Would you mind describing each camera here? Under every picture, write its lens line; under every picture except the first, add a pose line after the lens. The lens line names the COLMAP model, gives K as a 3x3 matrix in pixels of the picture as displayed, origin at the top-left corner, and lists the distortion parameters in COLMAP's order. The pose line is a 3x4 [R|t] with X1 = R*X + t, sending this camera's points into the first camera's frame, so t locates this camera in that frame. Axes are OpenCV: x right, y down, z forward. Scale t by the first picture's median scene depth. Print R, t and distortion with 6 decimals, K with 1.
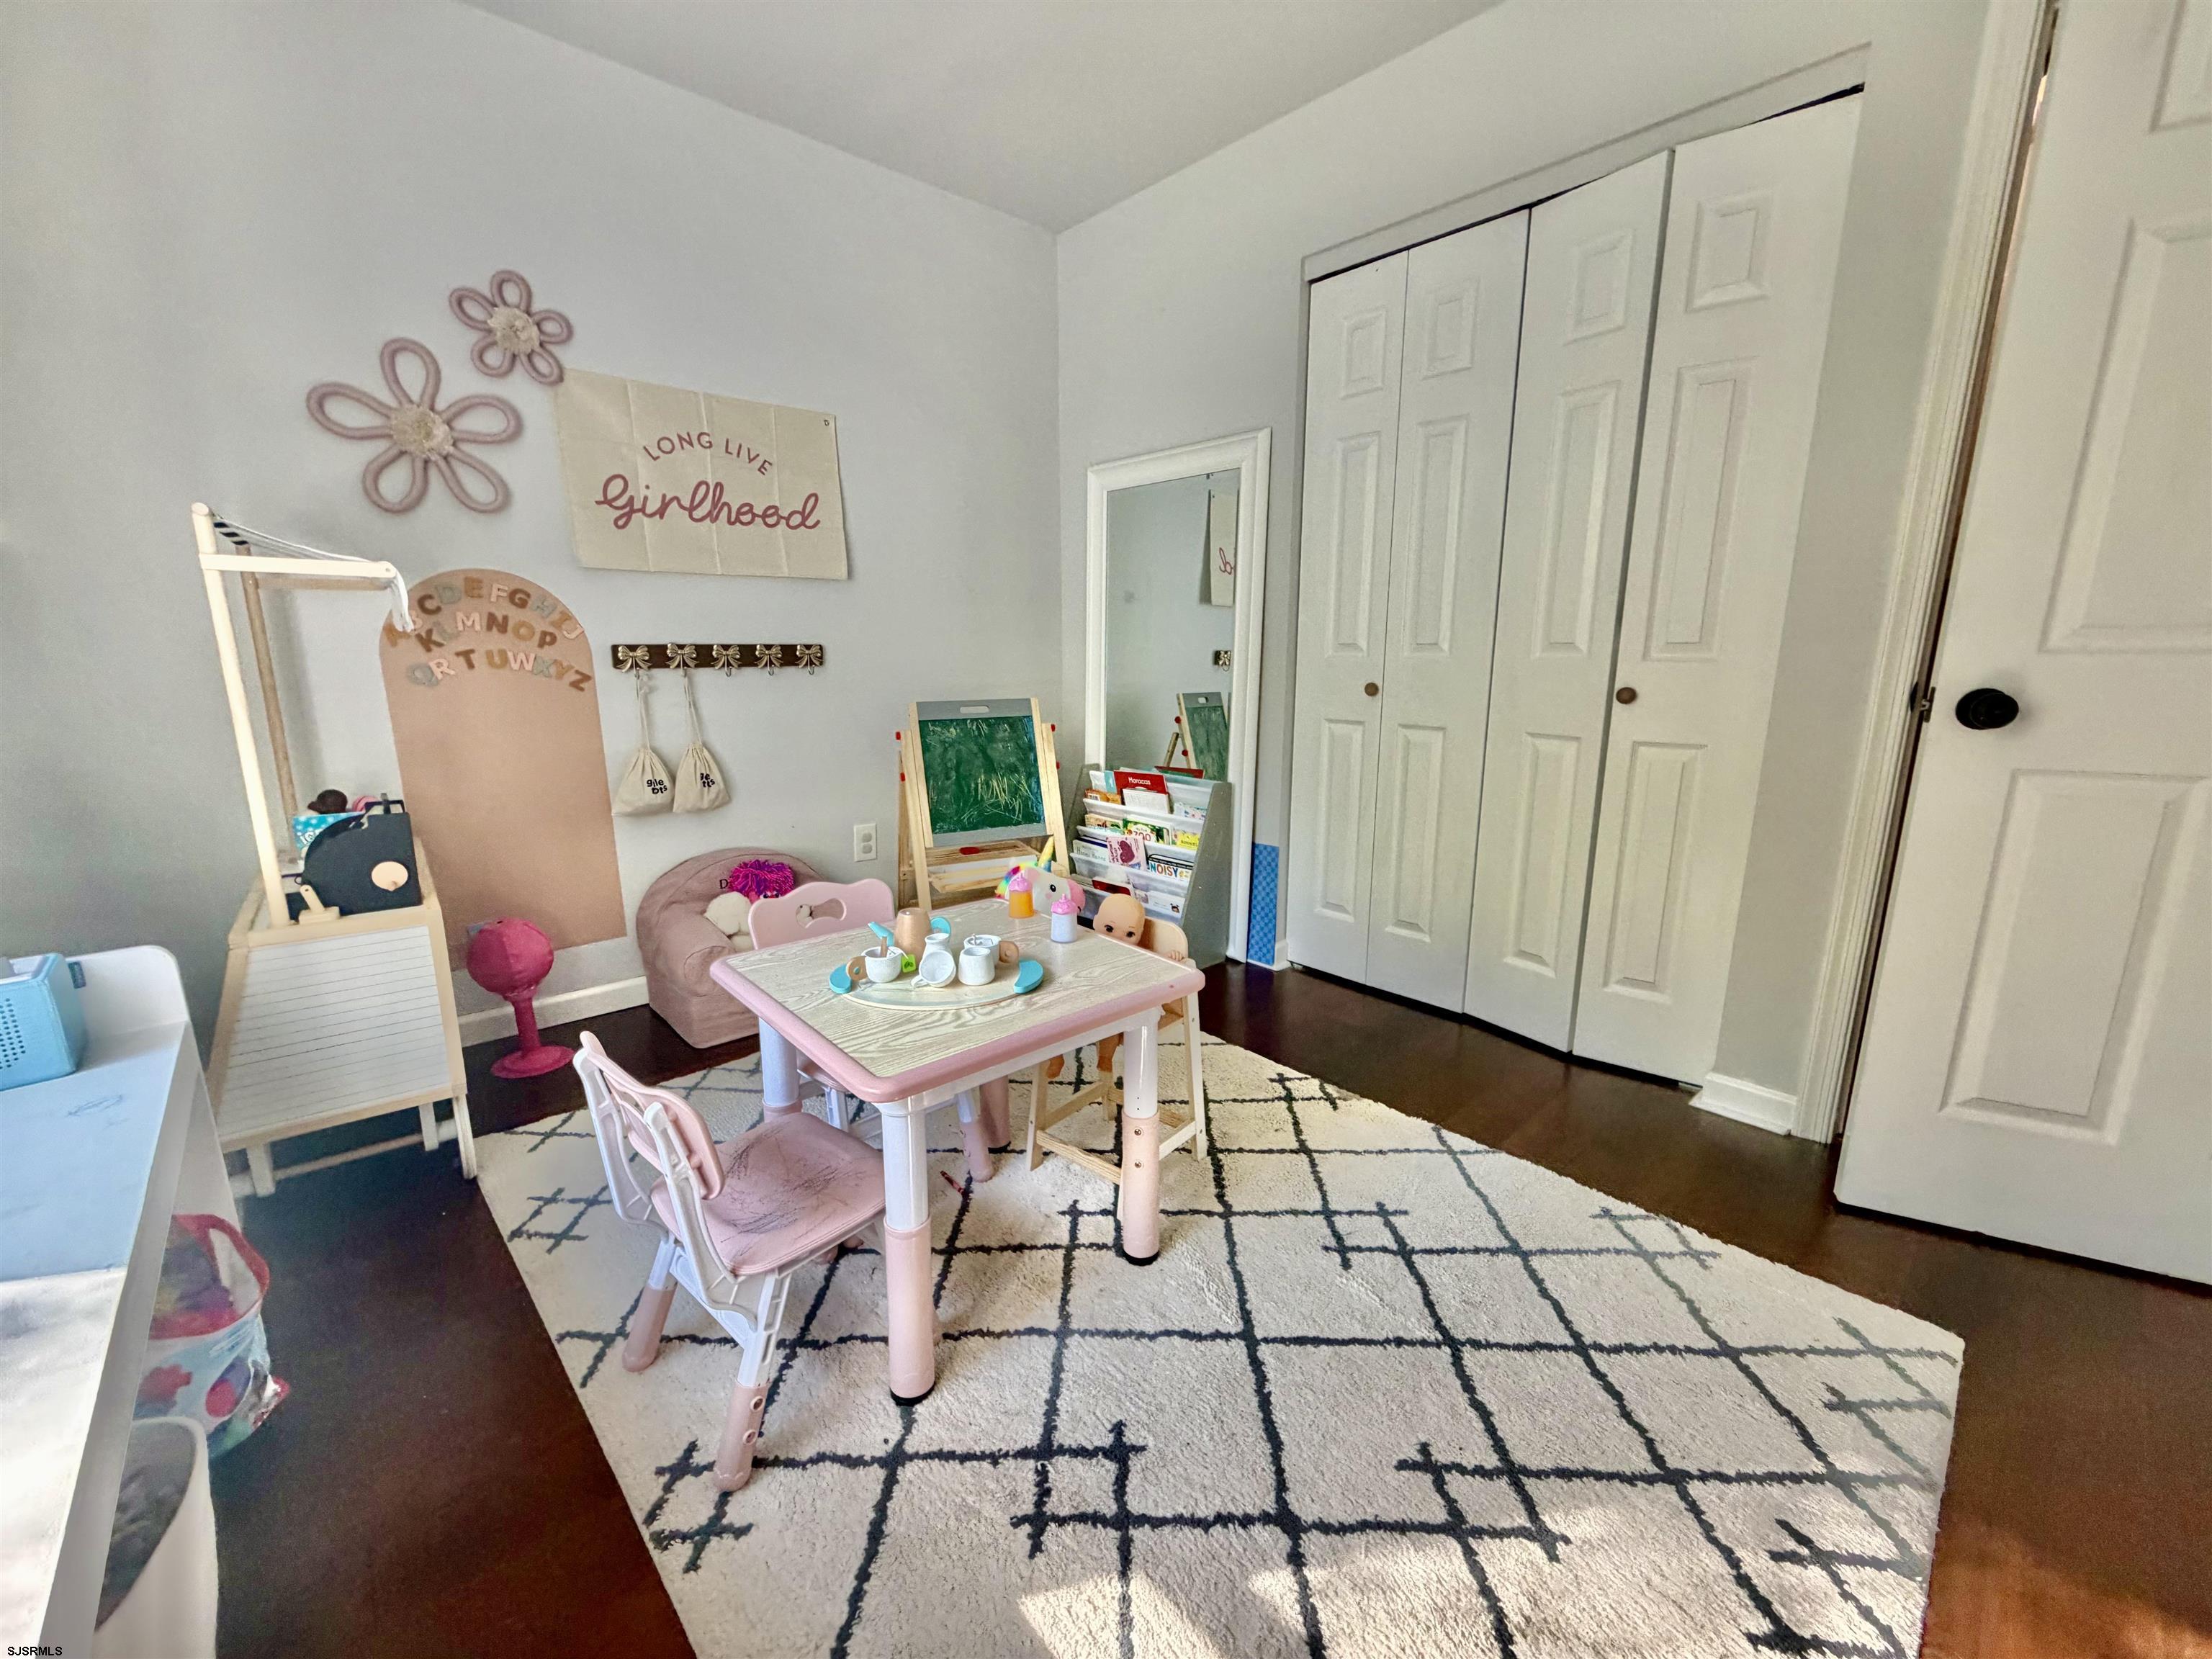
lens RADIAL K [[883.6, 0, 1102.0], [0, 883.6, 830.0], [0, 0, 1]] dist [-0.000636, -0.000063]
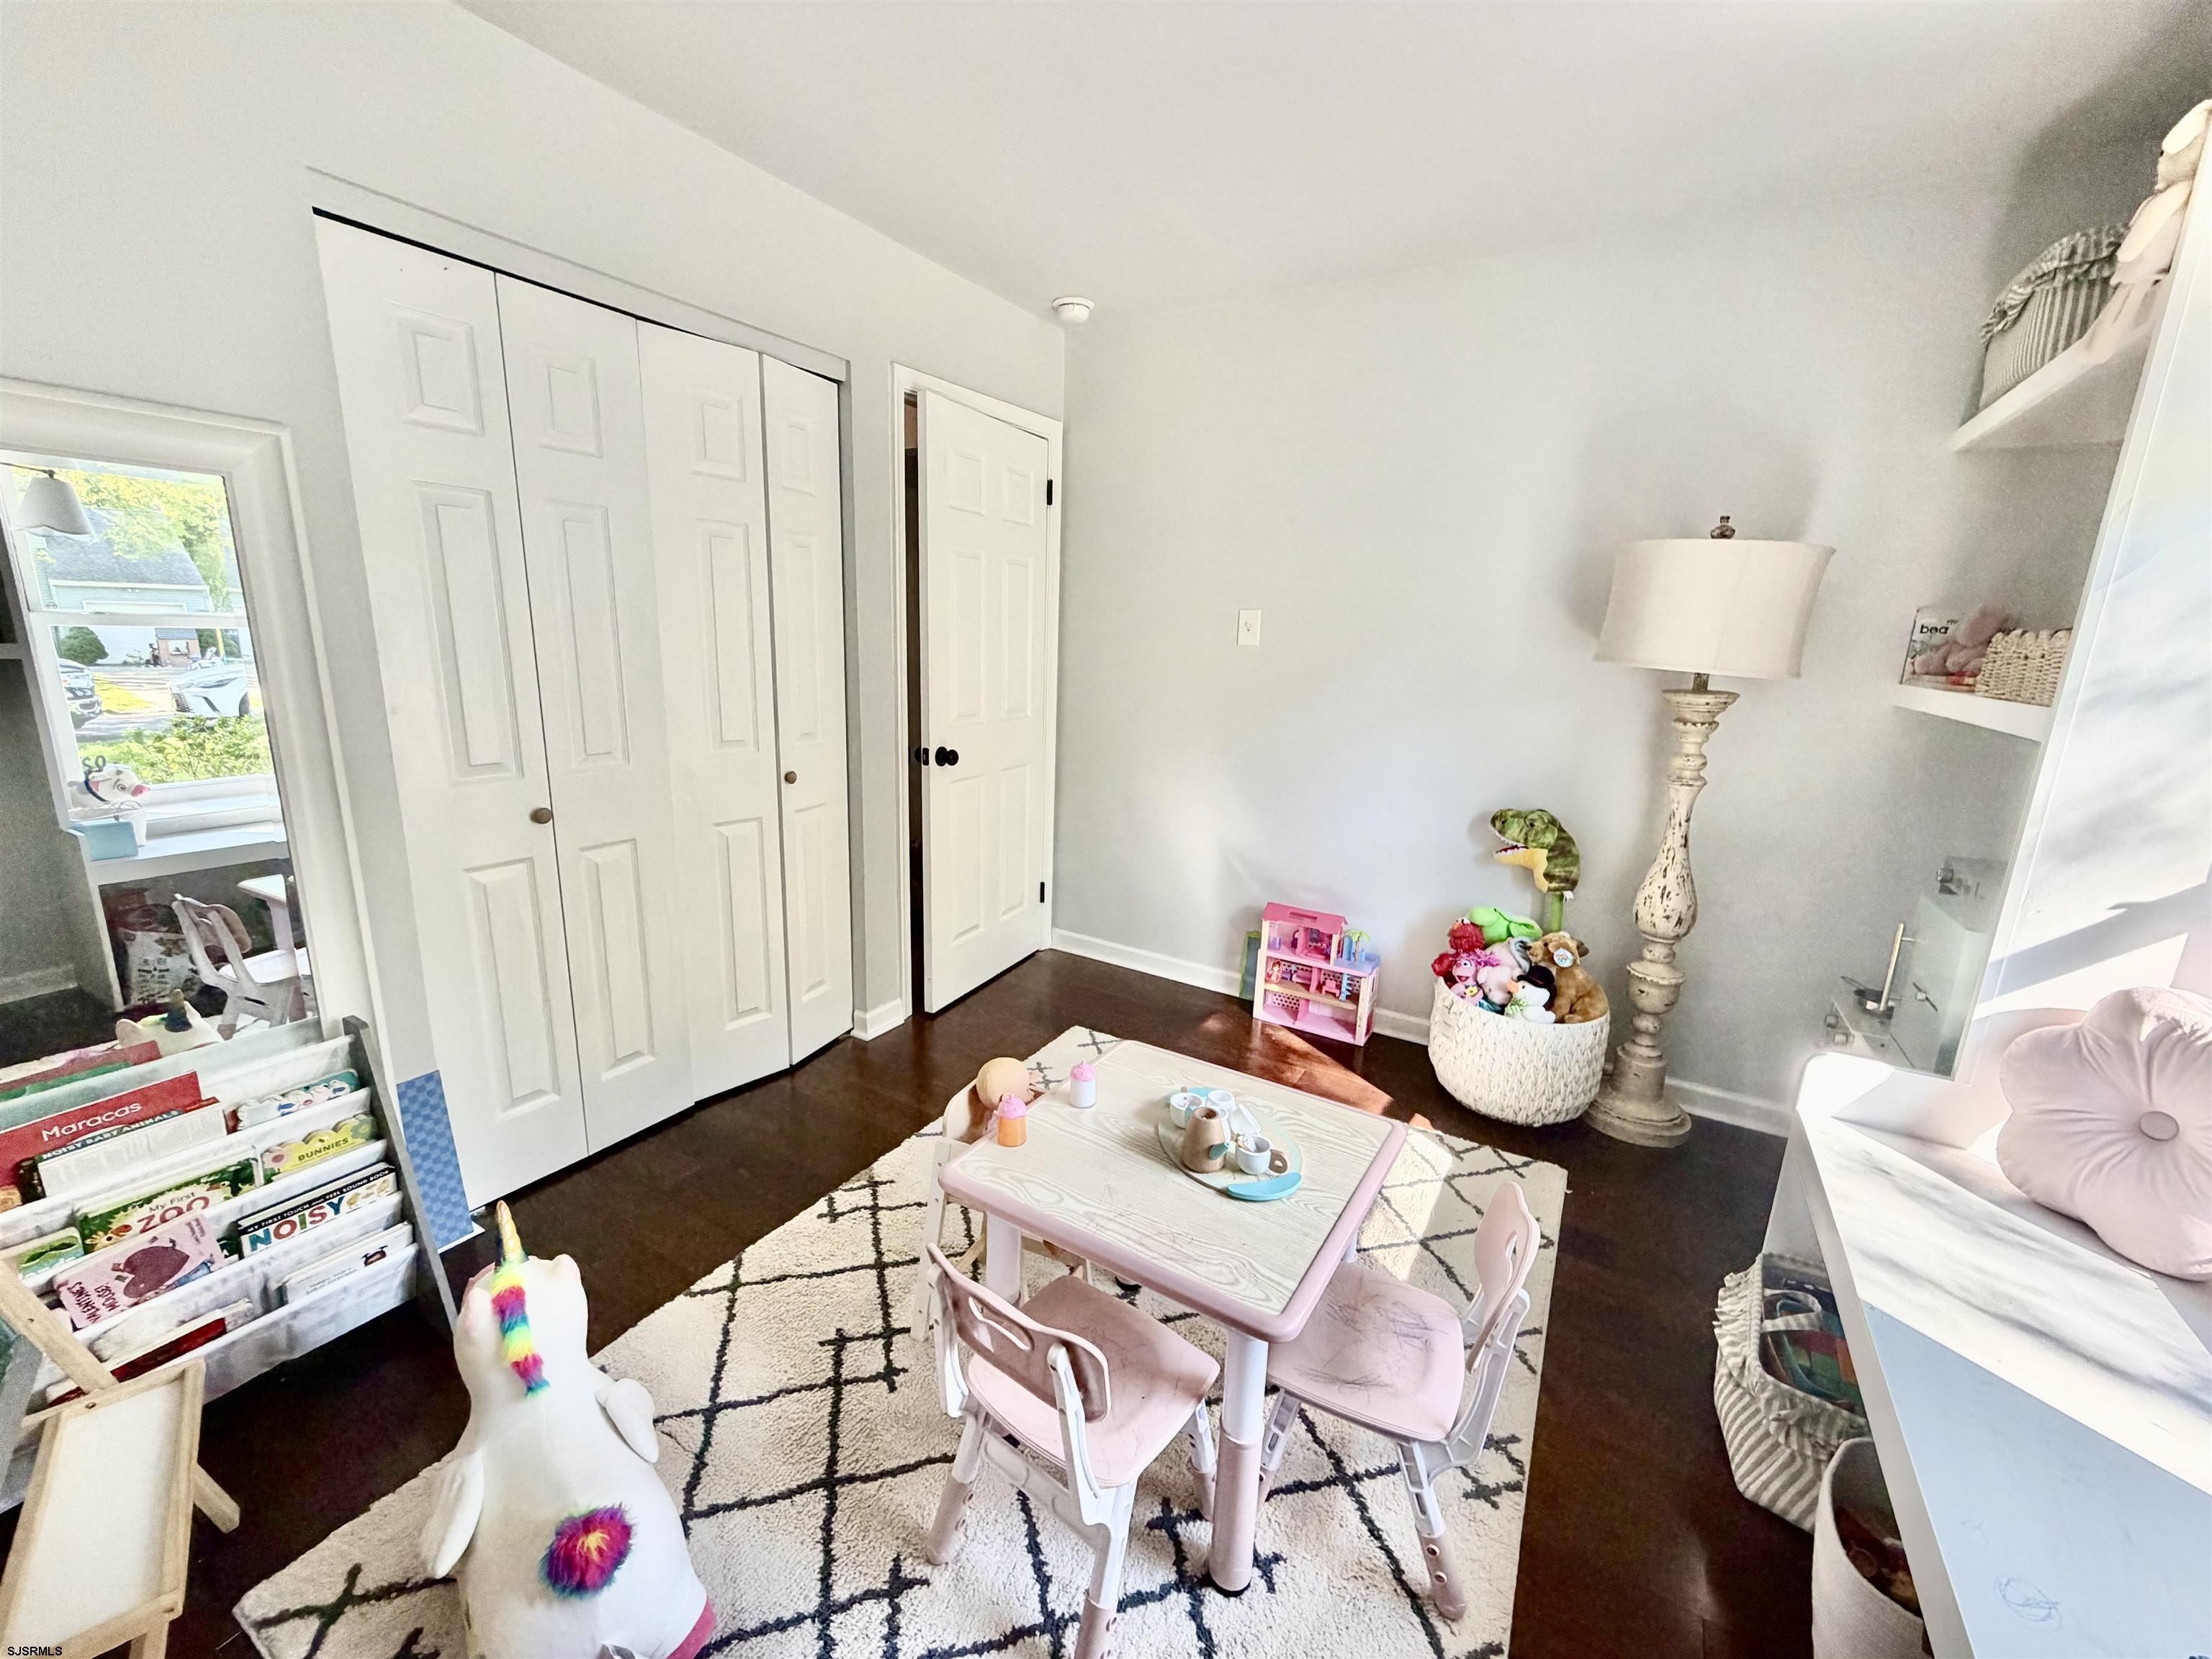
lens RADIAL K [[883.6, 0, 1101.1], [0, 883.6, 830.1], [0, 0, 1]] dist [-0.000636, -0.000063]
pose [[-0.276510, -0.218637, 0.935810, -0.684563], [0.167193, 0.947982, 0.270882, -0.327088], [-0.946355, 0.231363, -0.225572, 0.829186]]
